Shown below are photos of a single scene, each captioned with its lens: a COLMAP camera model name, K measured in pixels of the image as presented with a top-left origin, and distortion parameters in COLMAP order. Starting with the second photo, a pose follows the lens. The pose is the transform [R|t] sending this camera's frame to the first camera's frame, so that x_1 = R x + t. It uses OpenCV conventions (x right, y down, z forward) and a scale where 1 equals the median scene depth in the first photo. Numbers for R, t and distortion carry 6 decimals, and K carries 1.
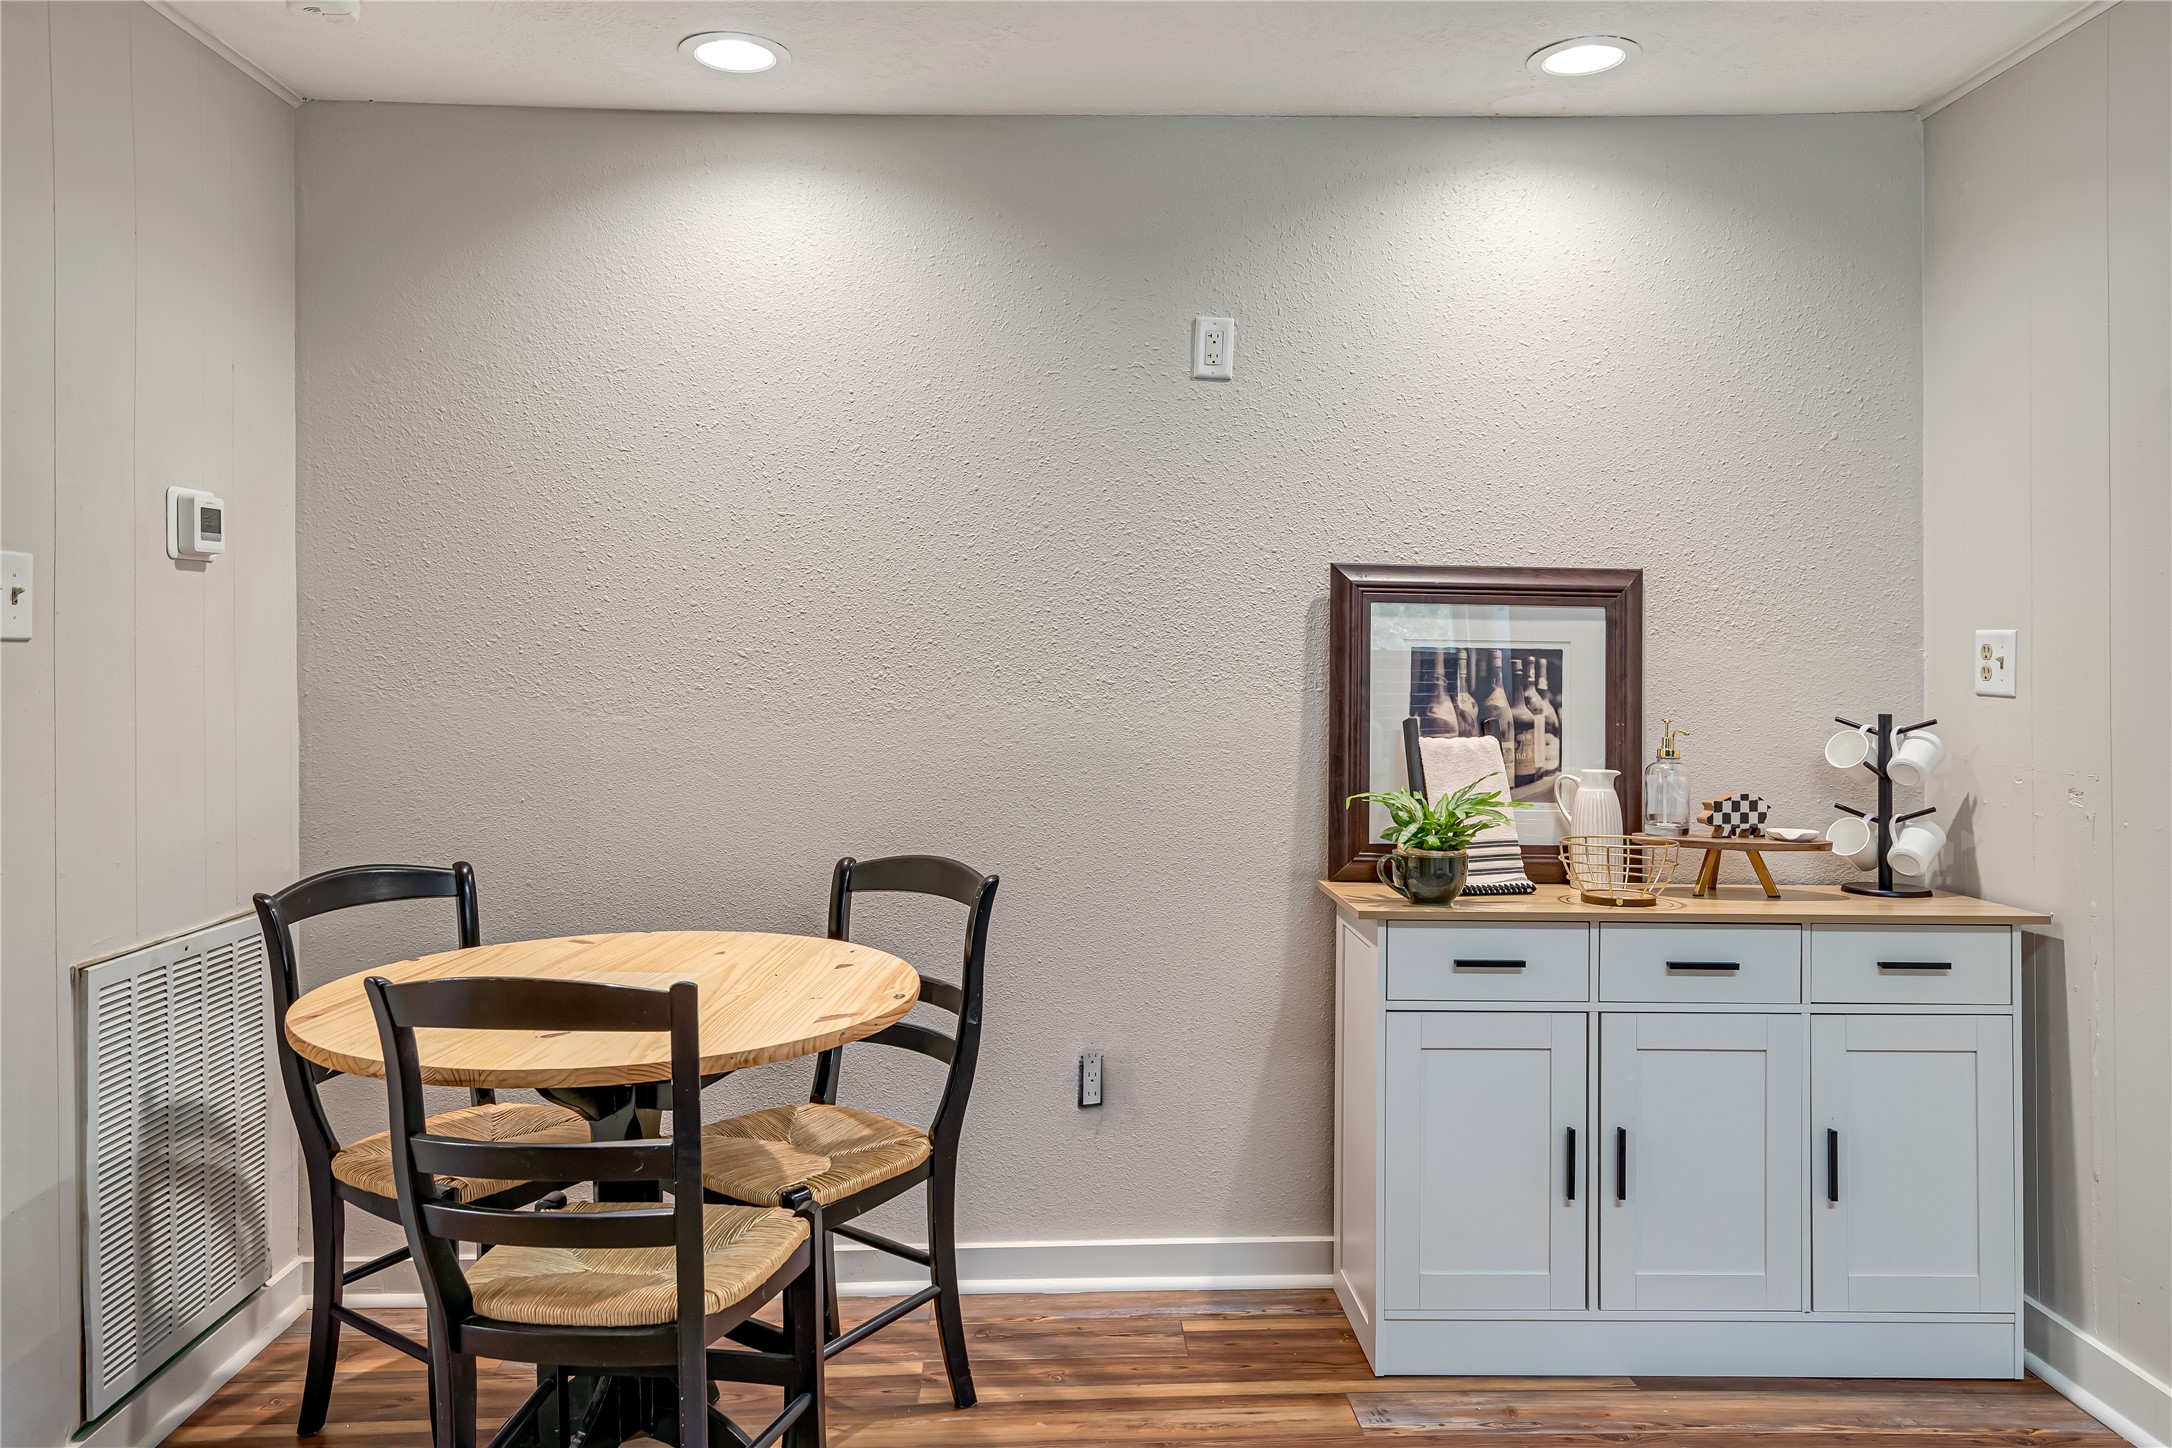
lens RADIAL K [[1554.0, 0, 1081.6], [0, 1554.0, 660.5], [0, 0, 1]] dist [0.003302, 0.000471]
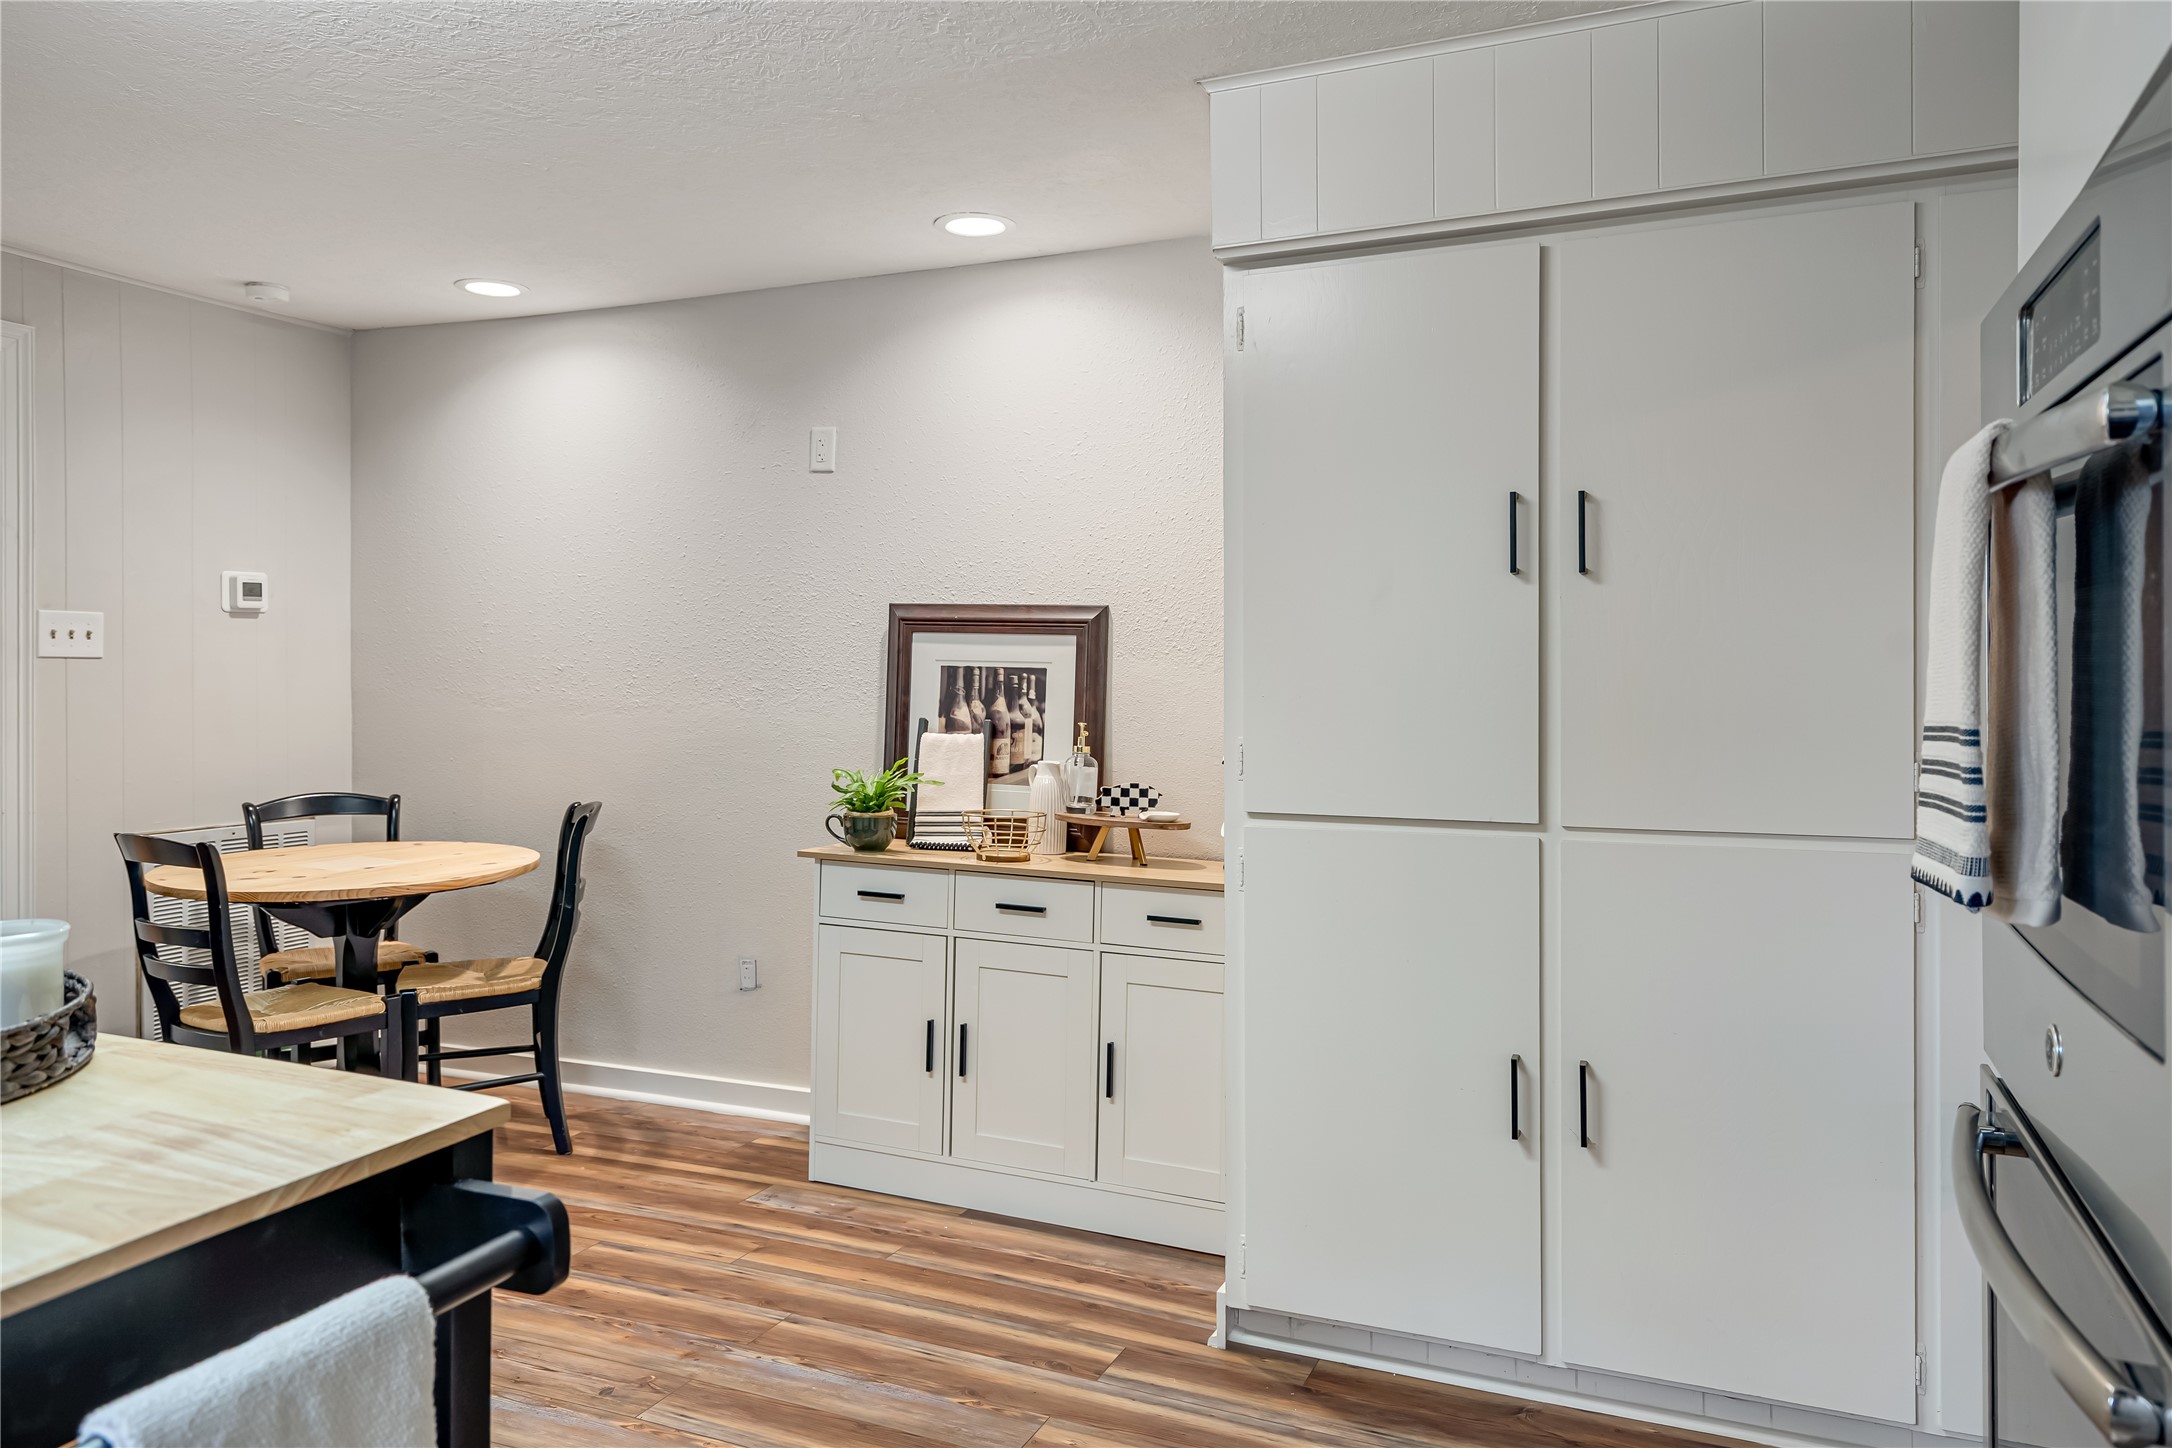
lens RADIAL K [[1495.4, 0, 1084.3], [0, 1495.4, 677.1], [0, 0, 1]] dist [0.002084, 0.001081]
pose [[0.909137, 0.008238, -0.416415, 0.858590], [-0.007431, 0.999966, 0.003558, -0.004312], [0.416430, -0.000140, 0.909168, -0.117696]]
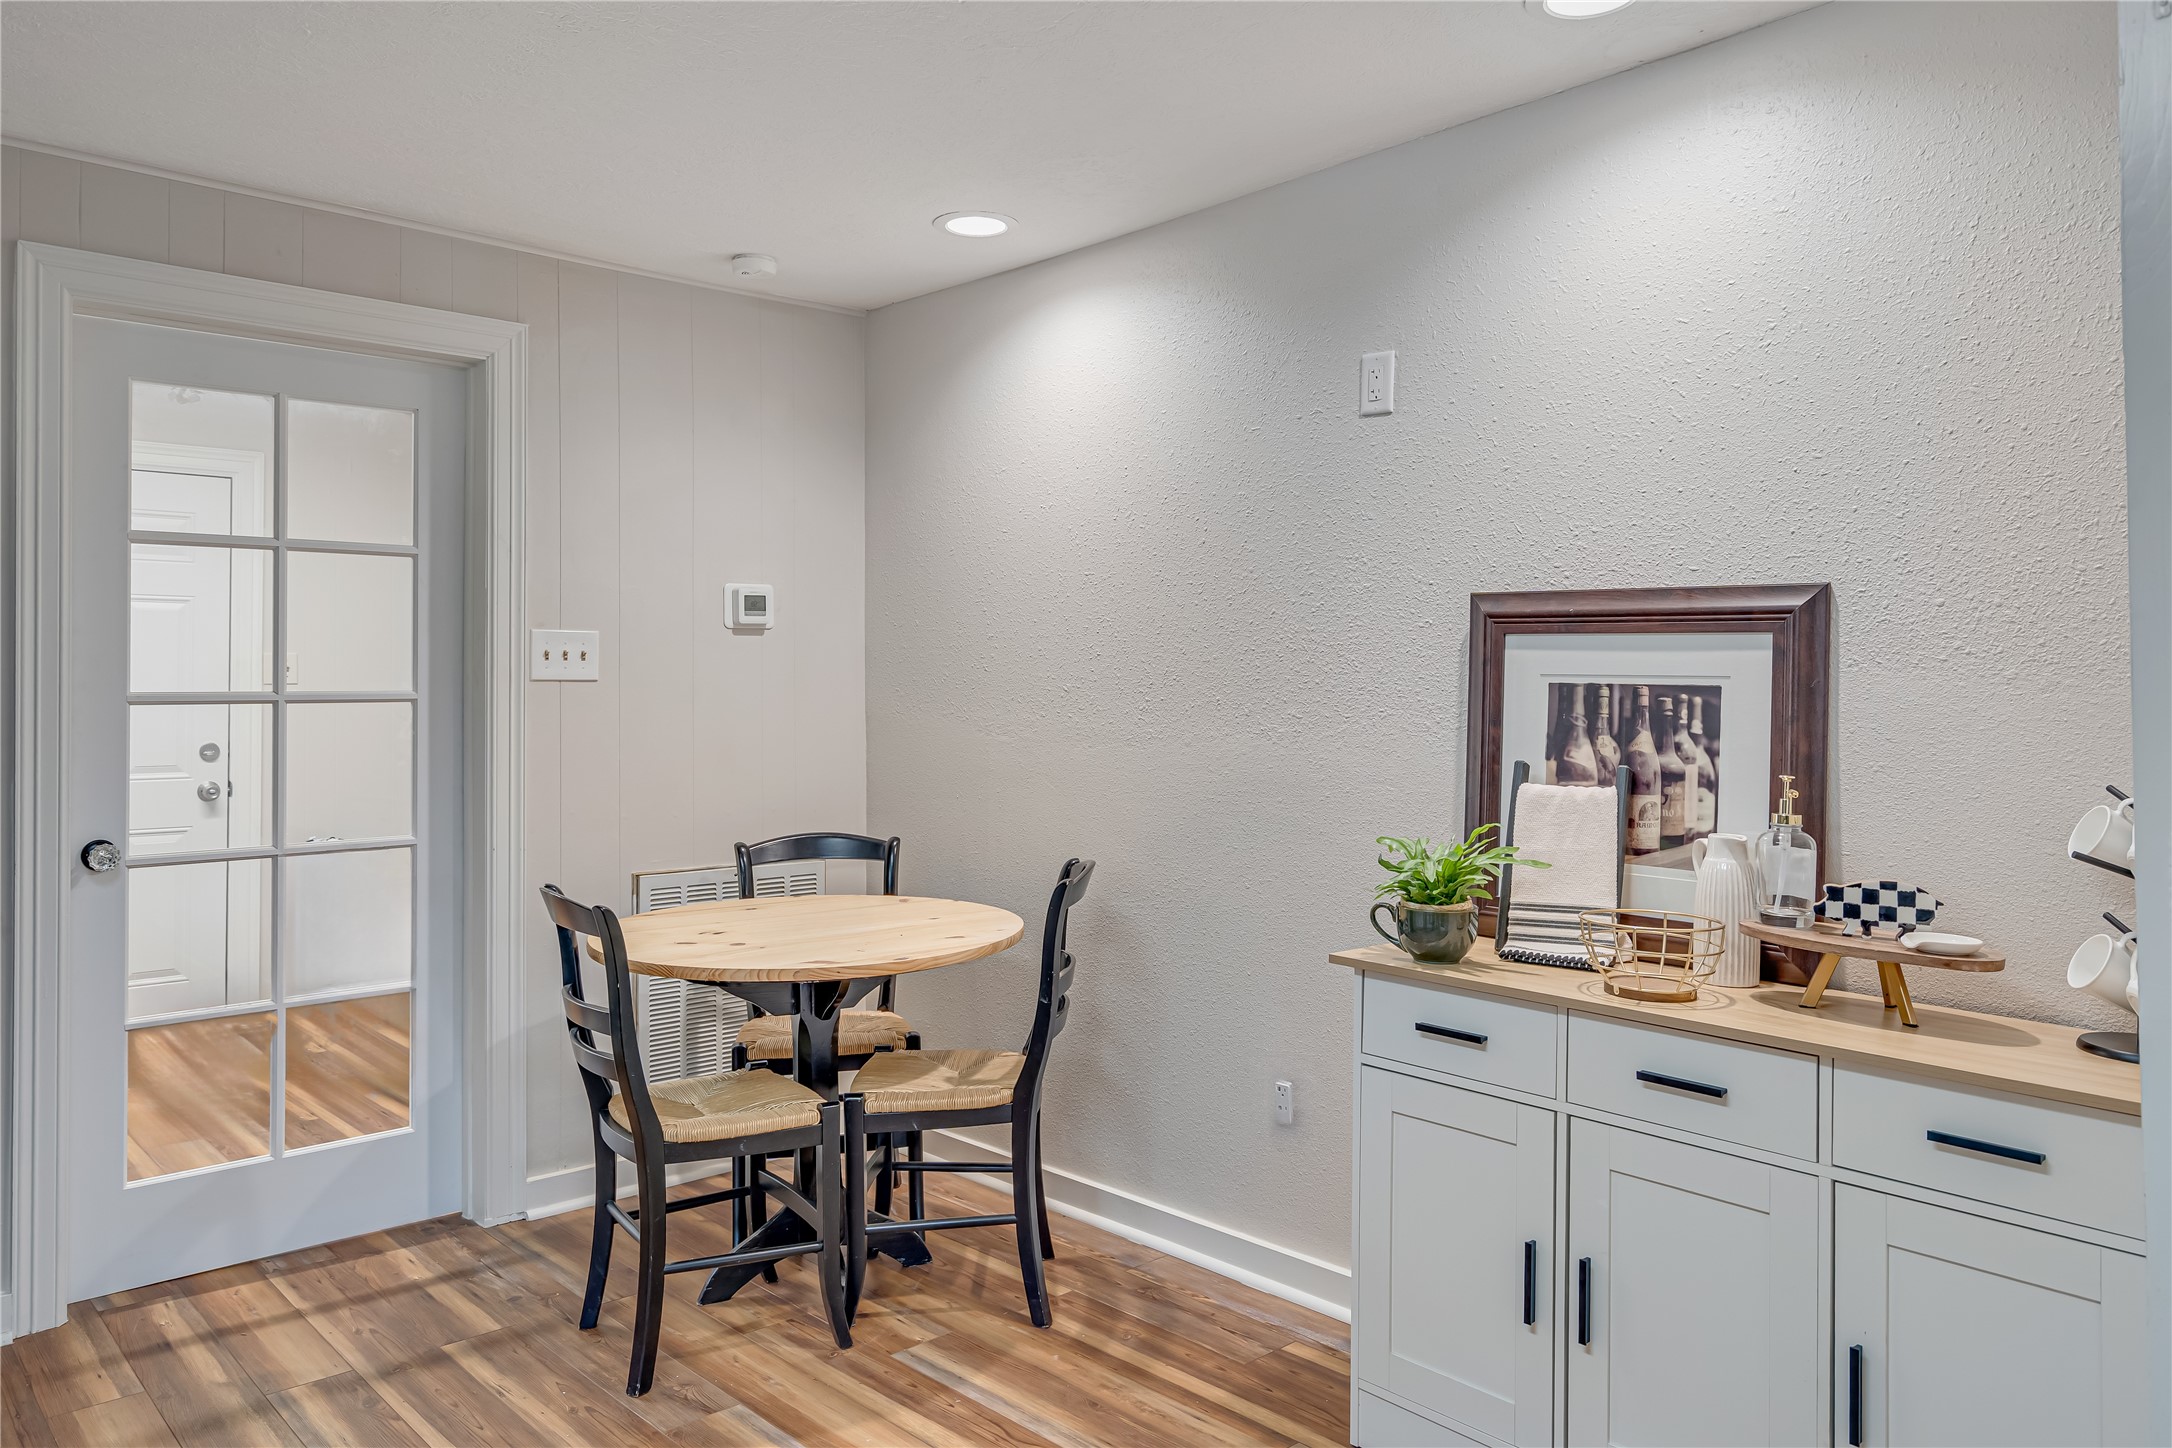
lens RADIAL K [[1497.7, 0, 1070.5], [0, 1497.7, 659.0], [0, 0, 1]] dist [0.007898, 0.002473]
pose [[0.651276, -0.012553, -0.758737, 0.687933], [-0.001662, 0.999837, -0.017968, -0.006410], [0.758839, 0.012963, 0.651149, 0.226667]]
